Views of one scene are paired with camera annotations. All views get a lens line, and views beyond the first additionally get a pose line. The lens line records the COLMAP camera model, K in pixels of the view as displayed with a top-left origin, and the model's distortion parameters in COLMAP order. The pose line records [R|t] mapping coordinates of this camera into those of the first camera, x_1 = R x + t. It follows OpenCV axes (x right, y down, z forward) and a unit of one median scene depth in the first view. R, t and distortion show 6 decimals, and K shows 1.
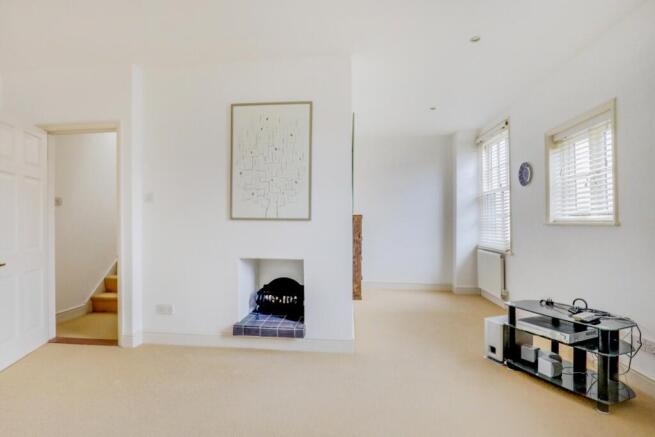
lens RADIAL K [[326.2, 0, 328.7], [0, 326.2, 220.6], [0, 0, 1]] dist [0.000572, 0.000294]
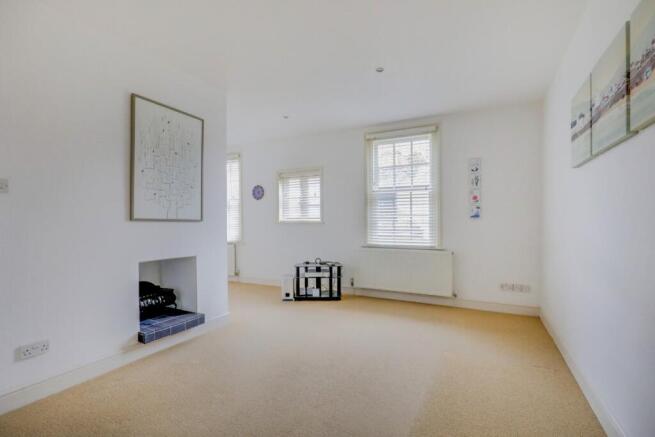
lens RADIAL K [[314.4, 0, 317.6], [0, 314.4, 220.1], [0, 0, 1]] dist [-0.000661, -0.000323]
pose [[0.373344, 0.003861, 0.927685, -0.920626], [0.004239, 0.999974, -0.005868, 0.003295], [-0.927683, 0.006123, 0.373318, 0.198275]]
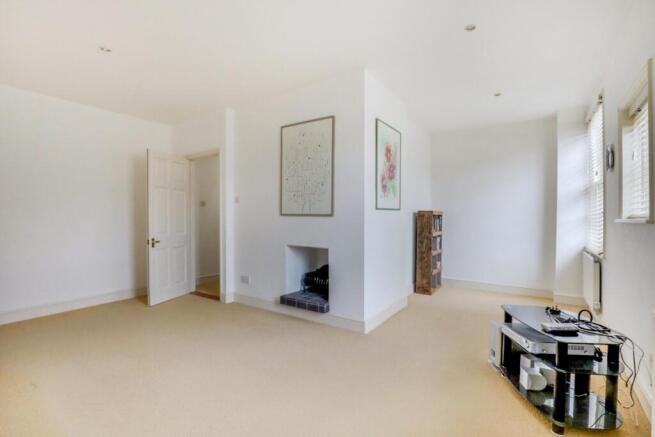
lens RADIAL K [[317.5, 0, 327.5], [0, 317.5, 218.5], [0, 0, 1]] dist [-0.002667, -0.000746]
pose [[0.877346, 0.004434, -0.479837, 0.473021], [-0.001332, 0.999976, 0.006804, 0.000238], [0.479856, -0.005330, 0.877331, -0.022774]]
